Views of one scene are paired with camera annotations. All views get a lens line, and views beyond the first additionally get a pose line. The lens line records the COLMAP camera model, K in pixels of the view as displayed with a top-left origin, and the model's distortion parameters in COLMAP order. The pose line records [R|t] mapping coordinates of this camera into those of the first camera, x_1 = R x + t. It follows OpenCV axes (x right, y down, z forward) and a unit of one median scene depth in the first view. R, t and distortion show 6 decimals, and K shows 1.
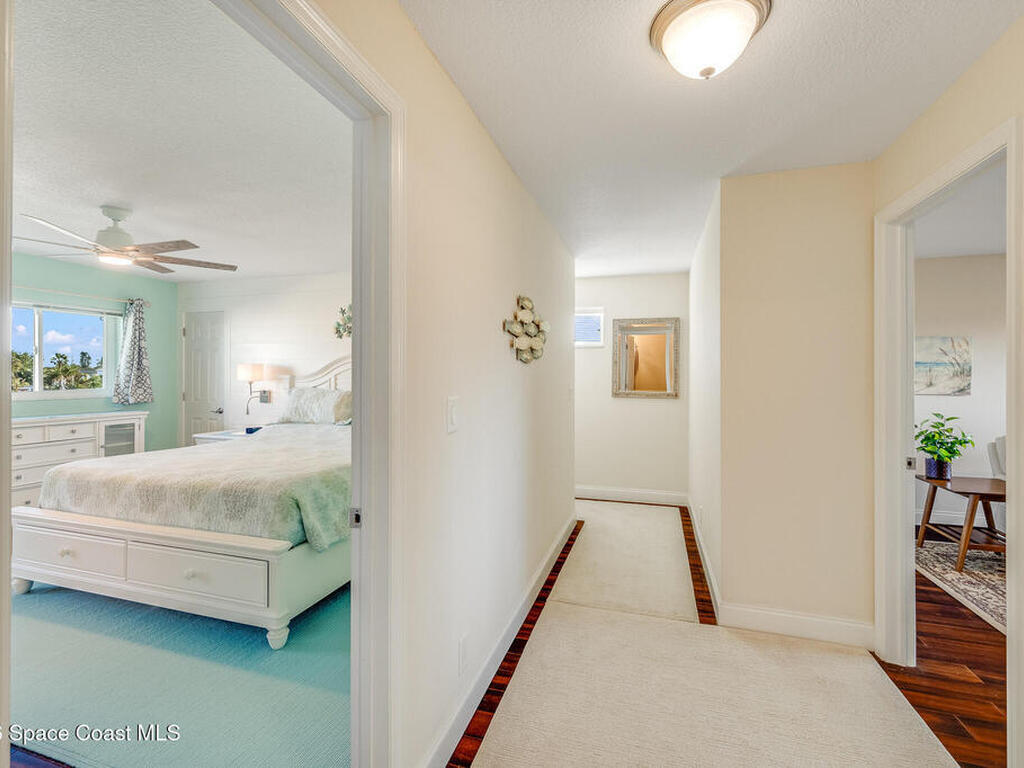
lens RADIAL K [[456.9, 0, 510.0], [0, 456.9, 377.4], [0, 0, 1]] dist [-0.002285, -0.000149]
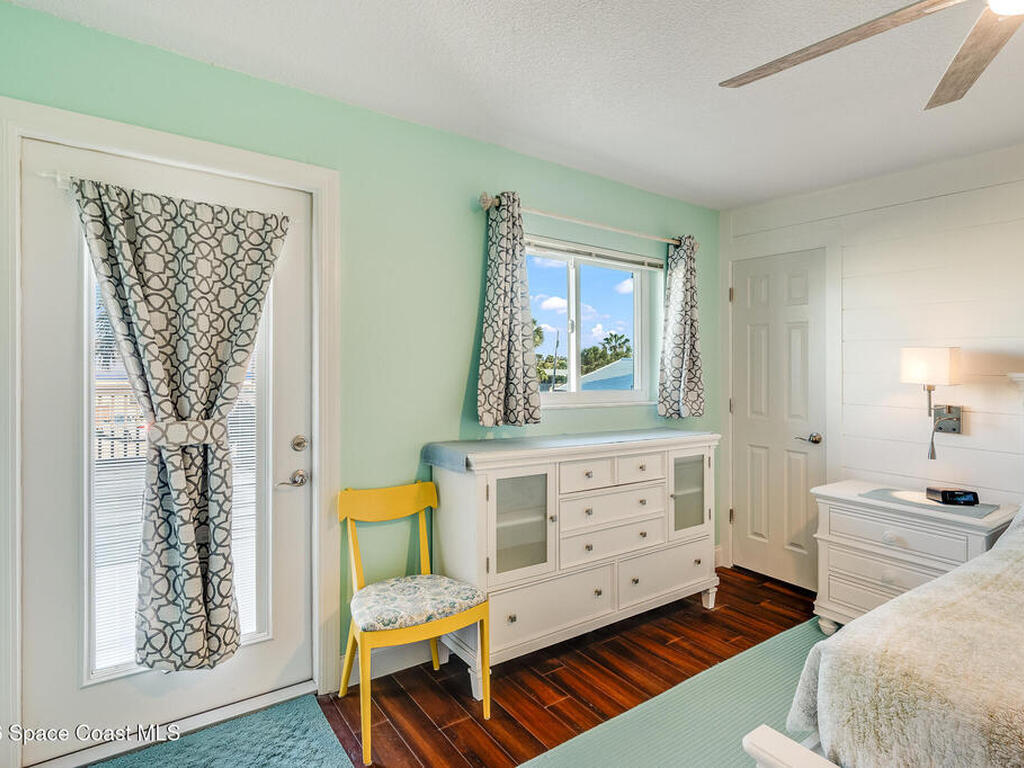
lens RADIAL K [[556.3, 0, 511.3], [0, 556.3, 378.1], [0, 0, 1]] dist [0.000264, 0.000036]
pose [[0.802923, 0.026164, -0.595509, -0.575268], [-0.021042, 0.999658, 0.015549, 0.001310], [0.595712, 0.000046, 0.803198, 0.299903]]
